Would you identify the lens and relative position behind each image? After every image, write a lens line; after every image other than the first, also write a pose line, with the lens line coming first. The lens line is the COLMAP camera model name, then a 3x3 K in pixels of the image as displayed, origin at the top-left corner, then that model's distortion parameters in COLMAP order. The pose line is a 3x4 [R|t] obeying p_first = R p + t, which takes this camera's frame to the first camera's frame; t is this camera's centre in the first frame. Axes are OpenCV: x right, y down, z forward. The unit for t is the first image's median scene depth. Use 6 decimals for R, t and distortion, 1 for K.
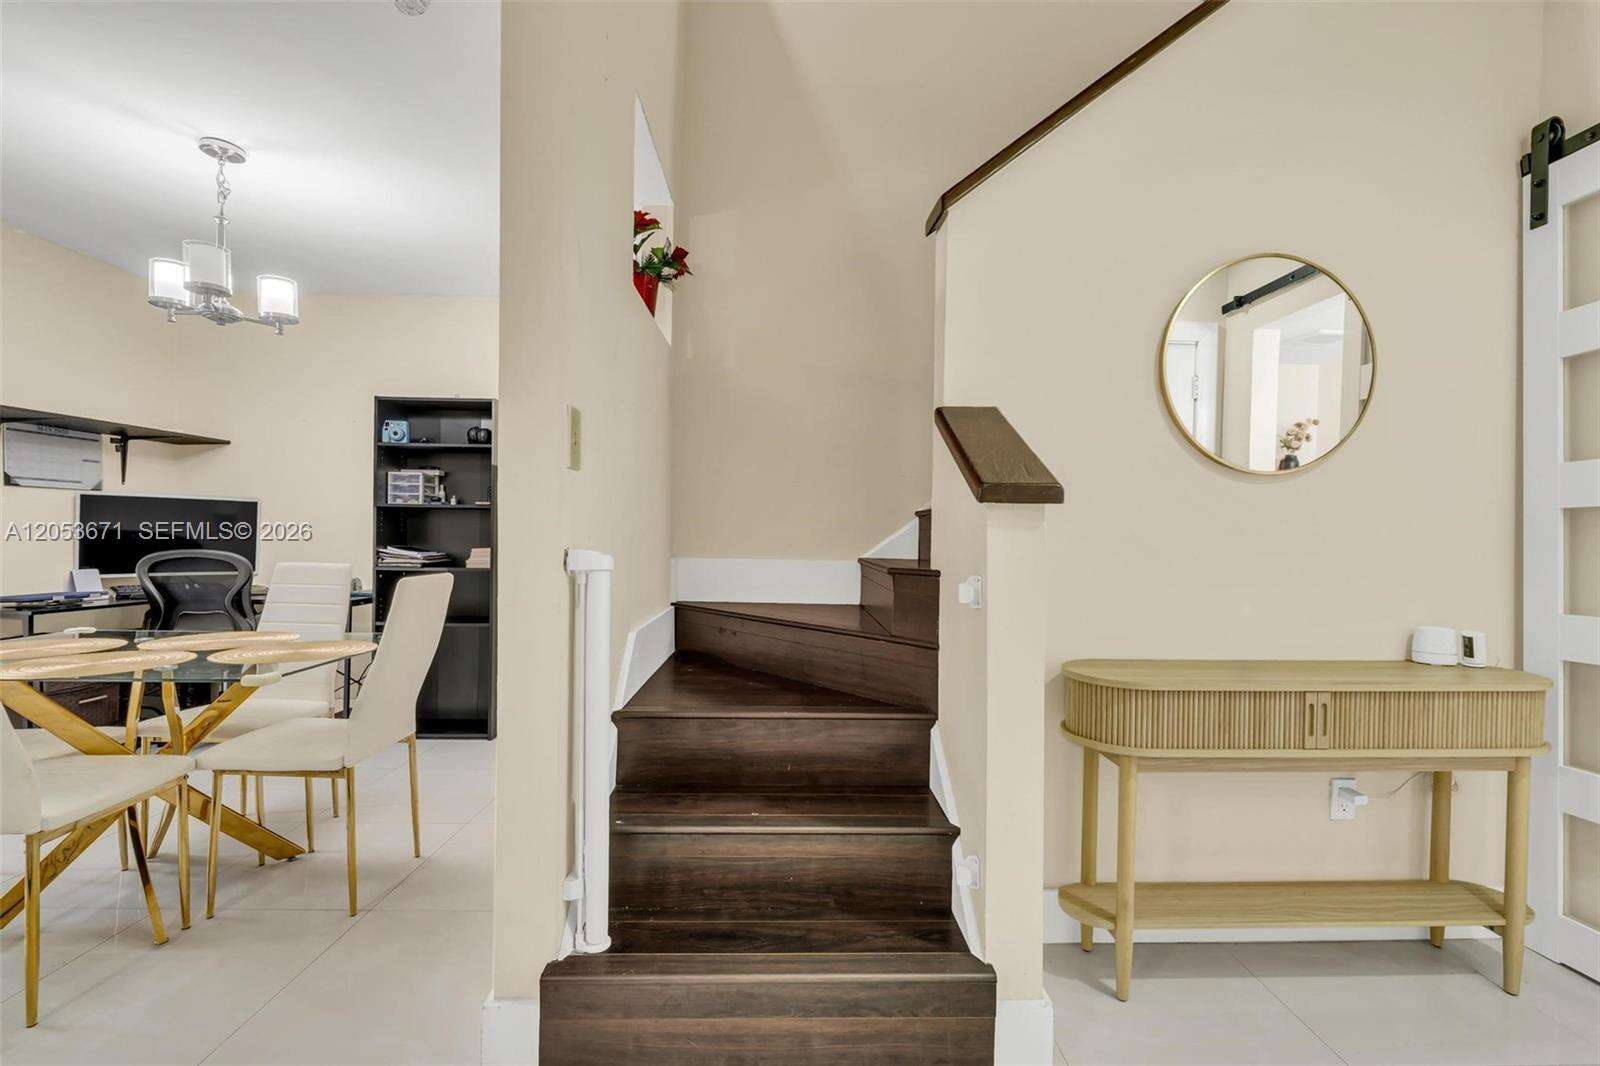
lens RADIAL K [[682.7, 0, 807.7], [0, 682.7, 544.4], [0, 0, 1]] dist [-0.005862, 0.000064]
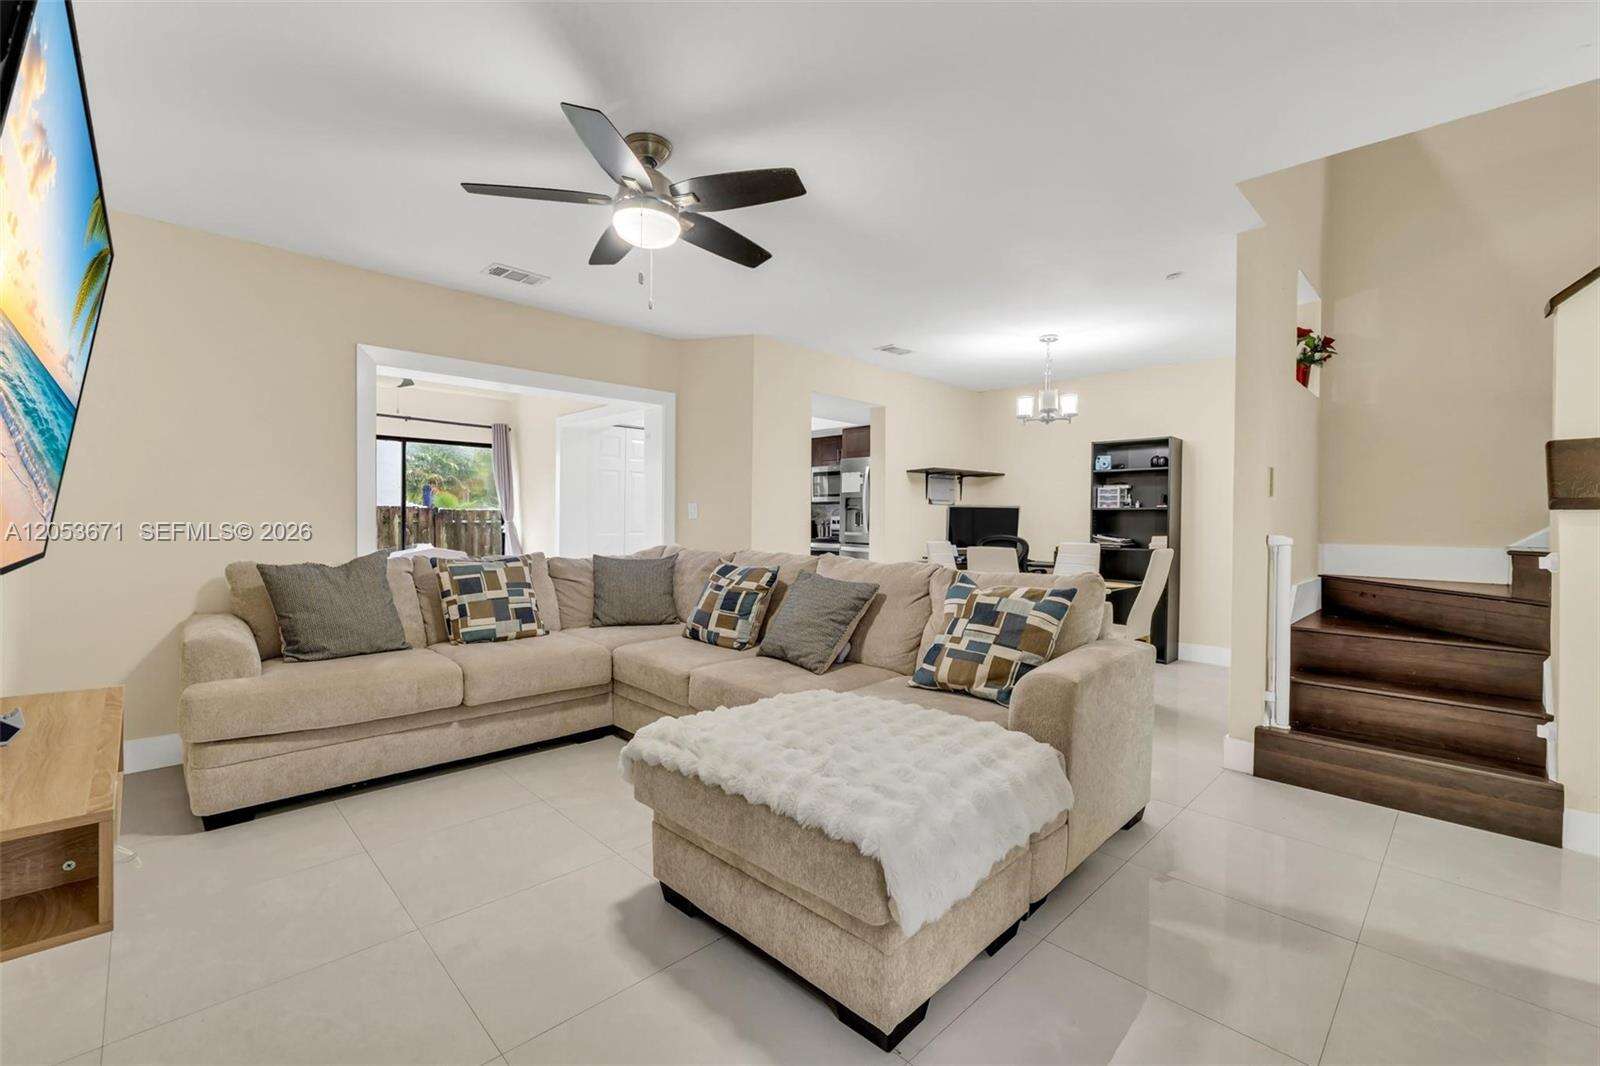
lens RADIAL K [[684.8, 0, 803.6], [0, 684.8, 528.0], [0, 0, 1]] dist [-0.001868, -0.000037]
pose [[0.681154, -0.000445, -0.732140, 0.121324], [-0.007483, 0.999943, -0.007569, 0.006474], [0.732102, 0.010634, 0.681112, -0.813565]]
